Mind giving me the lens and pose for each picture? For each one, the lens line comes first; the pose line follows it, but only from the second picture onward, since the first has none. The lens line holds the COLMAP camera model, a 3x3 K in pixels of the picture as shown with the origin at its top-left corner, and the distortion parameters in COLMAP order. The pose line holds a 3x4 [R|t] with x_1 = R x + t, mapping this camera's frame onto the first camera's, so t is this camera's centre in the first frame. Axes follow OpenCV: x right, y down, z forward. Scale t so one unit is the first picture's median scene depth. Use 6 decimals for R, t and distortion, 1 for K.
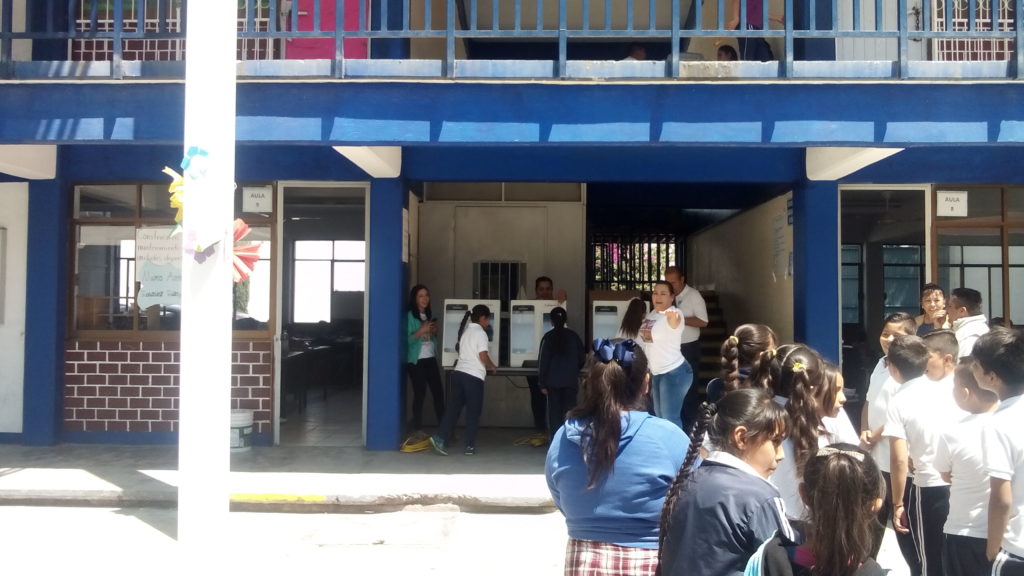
lens RADIAL K [[1245.3, 0, 513.1], [0, 1245.3, 258.1], [0, 0, 1]] dist [0.053508, -0.269981]
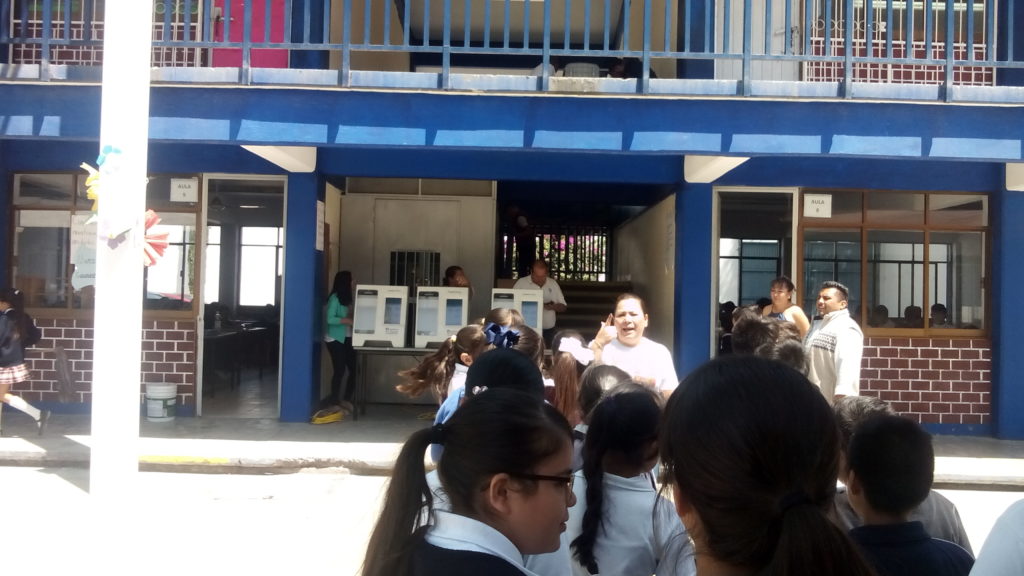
lens RADIAL K [[1225.7, 0, 512.7], [0, 1225.7, 264.2], [0, 0, 1]] dist [0.016420, -0.068916]
pose [[0.999378, 0.016906, 0.030935, 0.066173], [-0.017352, 0.999749, 0.014207, -0.003539], [-0.030687, -0.014734, 0.999420, -0.102725]]
